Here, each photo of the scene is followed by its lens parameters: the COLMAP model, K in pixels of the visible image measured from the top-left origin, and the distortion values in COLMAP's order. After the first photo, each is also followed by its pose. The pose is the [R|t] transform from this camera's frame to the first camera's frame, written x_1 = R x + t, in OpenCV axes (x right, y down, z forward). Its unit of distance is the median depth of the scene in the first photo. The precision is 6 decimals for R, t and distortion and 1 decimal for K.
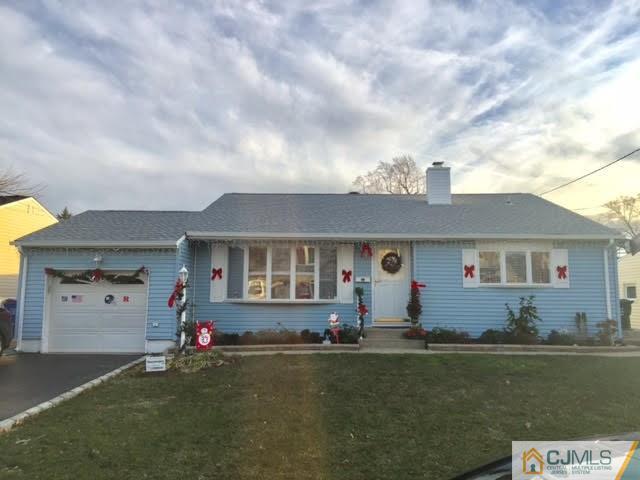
lens RADIAL K [[549.4, 0, 322.5], [0, 549.4, 237.6], [0, 0, 1]] dist [0.082849, -0.120450]
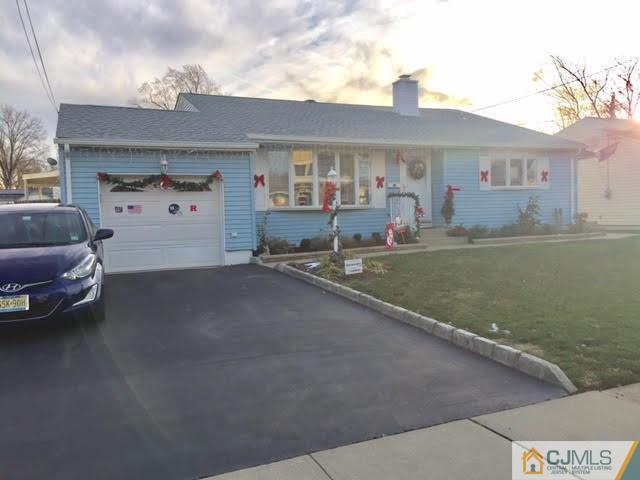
lens RADIAL K [[549.4, 0, 322.5], [0, 549.4, 237.6], [0, 0, 1]] dist [0.082849, -0.120450]
pose [[0.902416, -0.050717, 0.427870, -0.546837], [-0.014050, 0.989056, 0.146870, 0.024048], [-0.430636, -0.138549, 0.891828, 0.111372]]
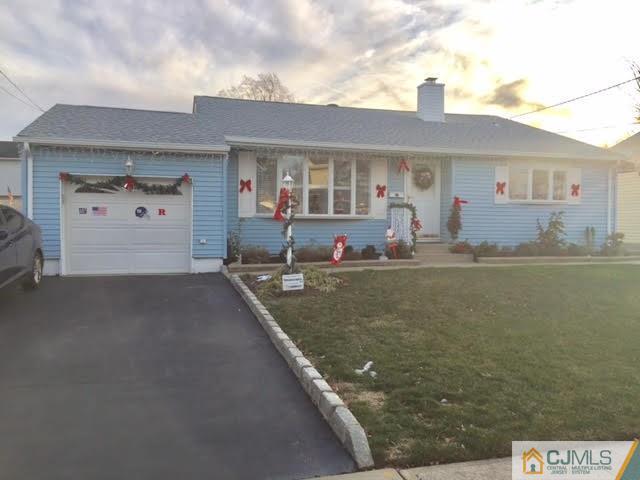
lens RADIAL K [[549.4, 0, 322.5], [0, 549.4, 237.6], [0, 0, 1]] dist [0.082849, -0.120450]
pose [[0.955344, -0.006385, 0.295428, -0.368132], [-0.035423, 0.990082, 0.135950, 0.024672], [-0.293366, -0.140344, 0.945643, 0.111629]]
